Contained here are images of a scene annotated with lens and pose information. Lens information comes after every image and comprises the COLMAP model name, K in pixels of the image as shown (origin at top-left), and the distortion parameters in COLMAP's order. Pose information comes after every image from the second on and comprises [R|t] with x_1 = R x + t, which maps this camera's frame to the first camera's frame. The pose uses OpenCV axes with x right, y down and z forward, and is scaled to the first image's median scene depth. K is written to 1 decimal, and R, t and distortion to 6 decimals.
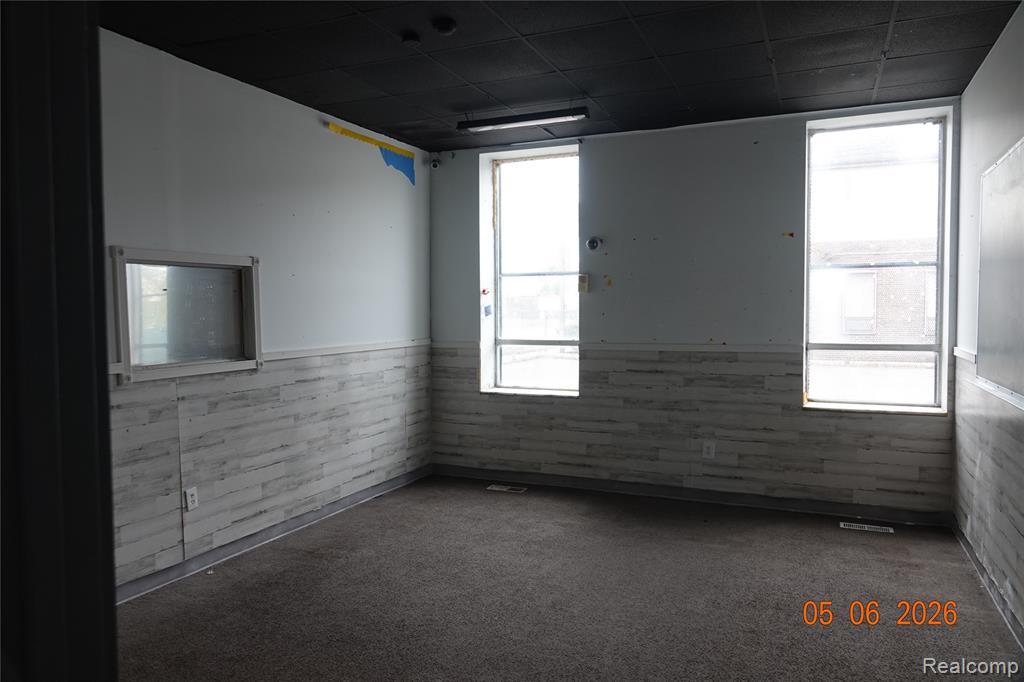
lens RADIAL K [[680.5, 0, 567.9], [0, 680.5, 340.5], [0, 0, 1]] dist [0.006375, 0.000766]
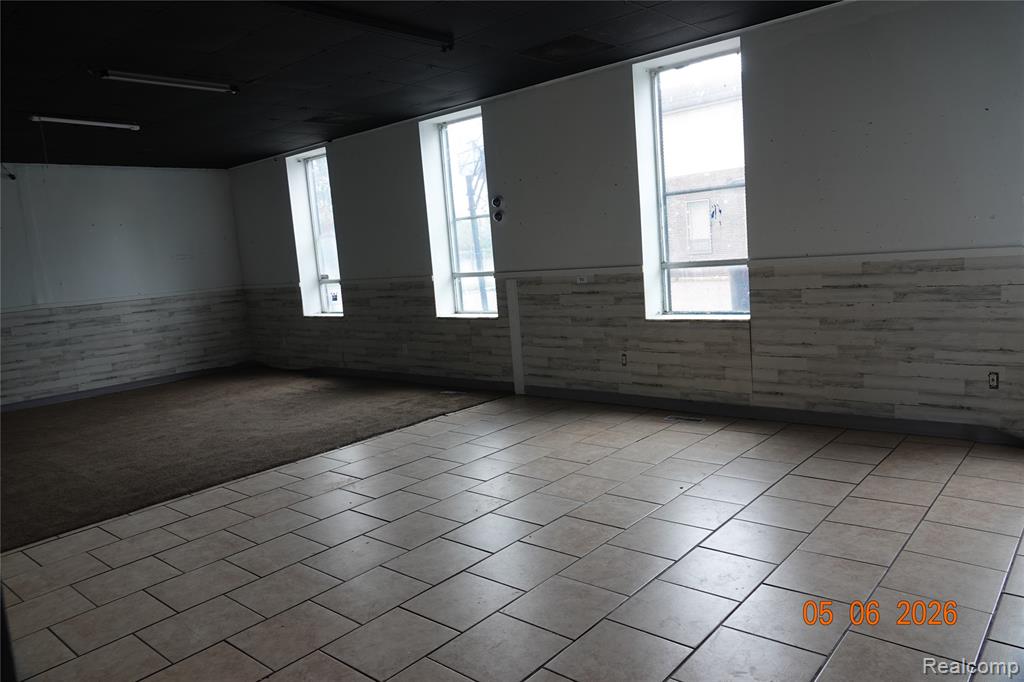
lens RADIAL K [[725.0, 0, 512.0], [0, 725.0, 341.0], [0, 0, 1]] dist [-0.015367, -0.002057]
pose [[0.930988, -0.024896, -0.364199, 0.081648], [0.063101, 0.993629, 0.093381, 0.000890], [0.359554, -0.109918, 0.926628, -0.031653]]
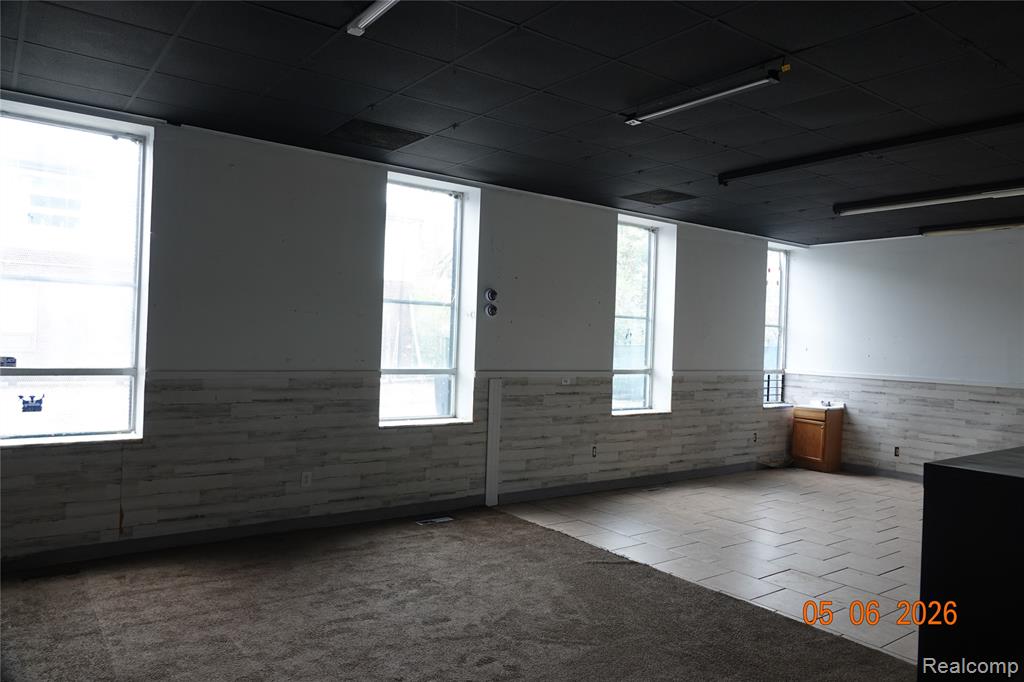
lens RADIAL K [[709.6, 0, 512.0], [0, 709.6, 341.0], [0, 0, 1]] dist [0.004265, -0.000469]
pose [[0.532378, 0.023664, 0.846176, -0.853223], [0.003635, 0.999536, -0.030240, -0.009282], [-0.846499, 0.019175, 0.532045, 0.331105]]
